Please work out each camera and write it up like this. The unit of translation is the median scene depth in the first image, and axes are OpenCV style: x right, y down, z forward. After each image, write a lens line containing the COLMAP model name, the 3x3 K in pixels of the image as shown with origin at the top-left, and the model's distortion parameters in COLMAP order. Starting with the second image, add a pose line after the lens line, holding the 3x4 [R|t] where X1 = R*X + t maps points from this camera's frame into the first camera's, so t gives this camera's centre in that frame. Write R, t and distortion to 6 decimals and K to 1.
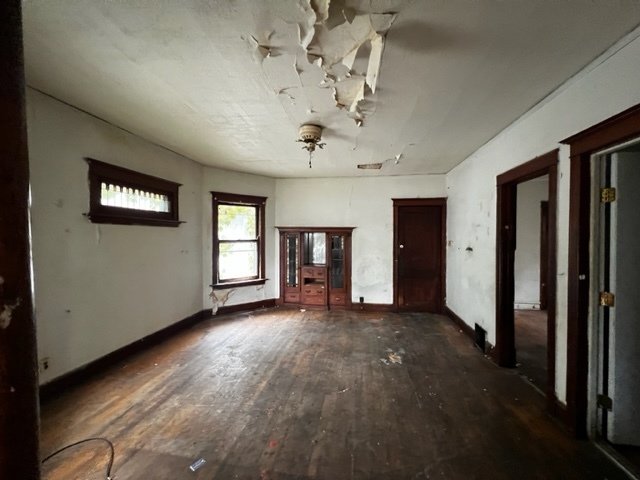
lens RADIAL K [[261.6, 0, 321.3], [0, 261.6, 241.6], [0, 0, 1]] dist [-0.044903, 0.000073]
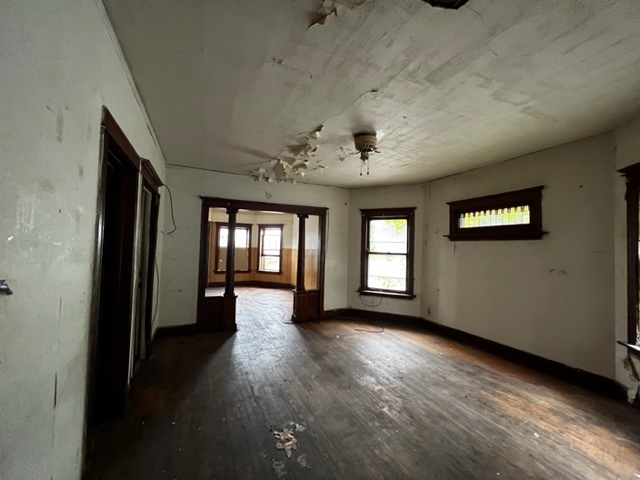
lens RADIAL K [[261.6, 0, 321.3], [0, 261.6, 241.6], [0, 0, 1]] dist [-0.044903, 0.000073]
pose [[-0.839213, -0.021044, -0.543395, 0.607128], [-0.018167, 0.999778, -0.010660, -0.035173], [0.543499, 0.000926, -0.839409, 1.691036]]
